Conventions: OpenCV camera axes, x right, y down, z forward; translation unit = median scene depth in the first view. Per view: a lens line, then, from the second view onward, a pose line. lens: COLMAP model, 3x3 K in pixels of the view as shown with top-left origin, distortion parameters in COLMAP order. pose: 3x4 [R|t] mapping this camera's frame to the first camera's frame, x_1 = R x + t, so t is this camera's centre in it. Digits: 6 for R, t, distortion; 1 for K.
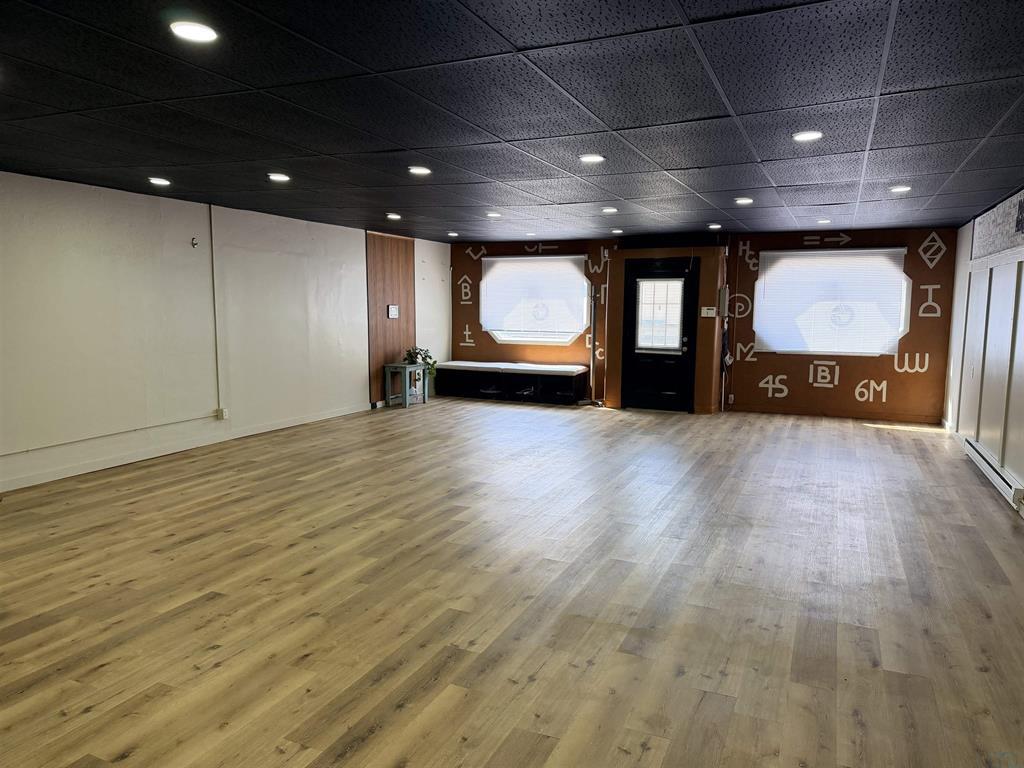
lens RADIAL K [[717.2, 0, 514.1], [0, 717.2, 379.1], [0, 0, 1]] dist [0.066290, -0.080589]
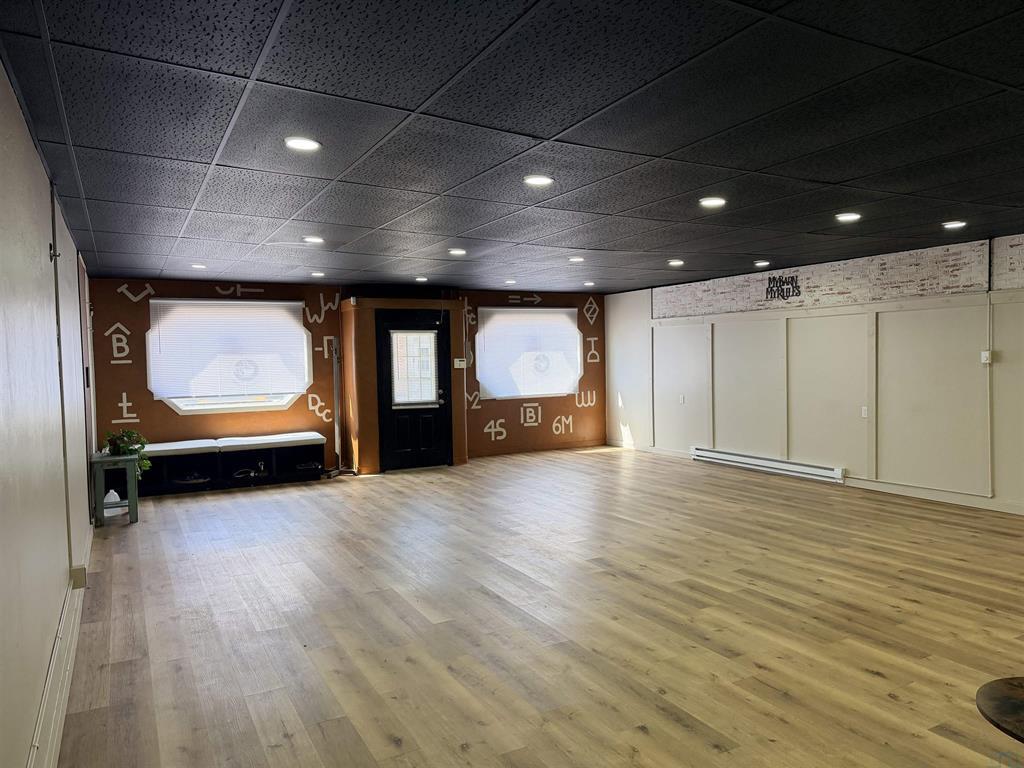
lens RADIAL K [[717.2, 0, 511.5], [0, 717.2, 381.2], [0, 0, 1]] dist [0.066290, -0.080589]
pose [[0.607885, -0.047834, 0.792583, -0.492464], [0.105900, 0.994150, -0.021223, -0.039019], [-0.786931, 0.096836, 0.609395, 0.328080]]
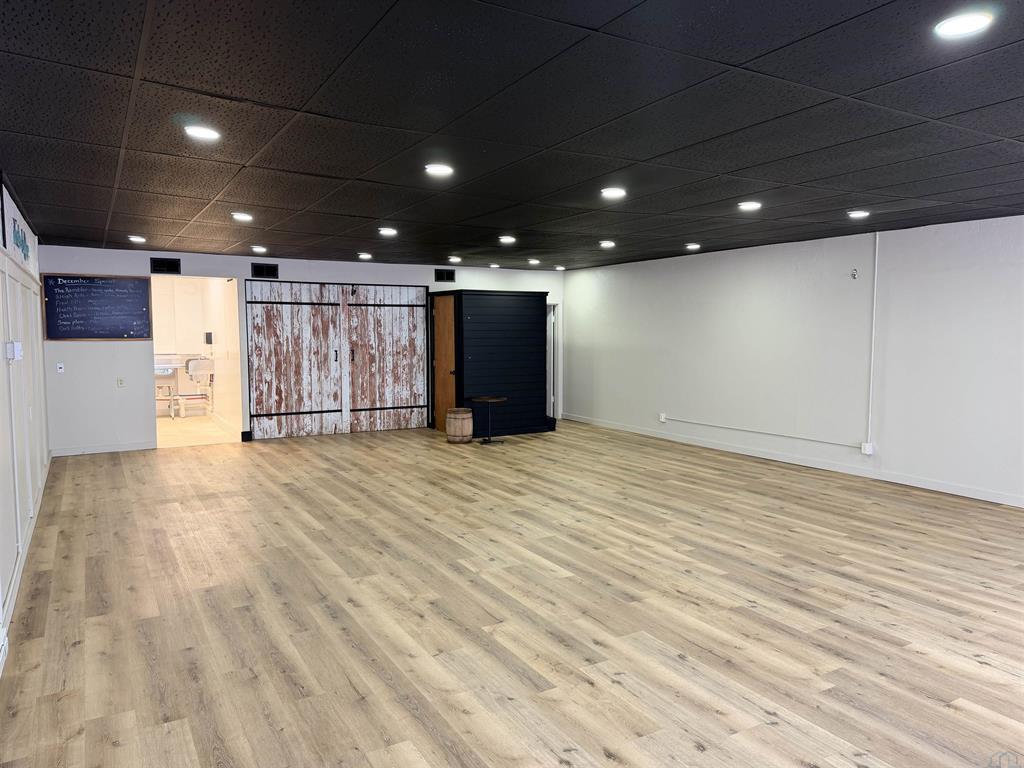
lens RADIAL K [[717.2, 0, 509.0], [0, 717.2, 387.4], [0, 0, 1]] dist [0.066290, -0.080589]
pose [[-0.577053, 0.060288, -0.814479, 0.514023], [-0.088436, 0.986795, 0.135699, -0.094333], [0.811905, 0.150335, -0.564101, 0.906835]]
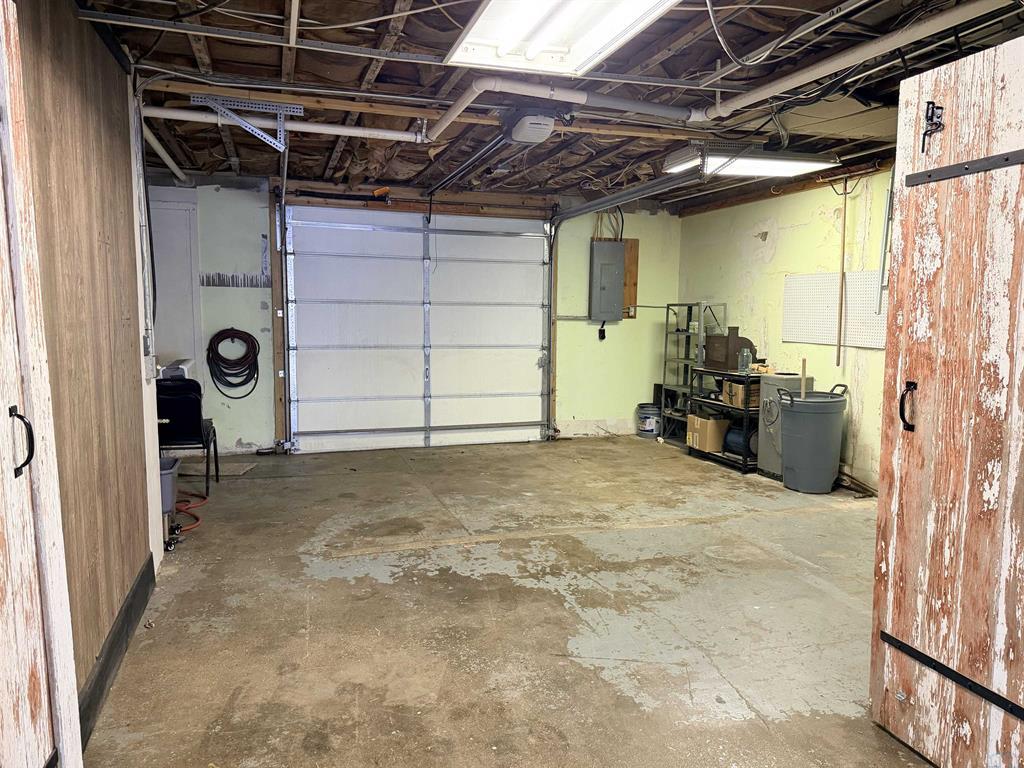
lens RADIAL K [[717.2, 0, 518.8], [0, 717.2, 370.0], [0, 0, 1]] dist [0.066290, -0.080589]
pose [[-0.671355, -0.072554, 0.737576, -0.307984], [0.069097, 0.984735, 0.159760, -0.035414], [-0.737908, 0.158220, -0.656093, 0.365870]]
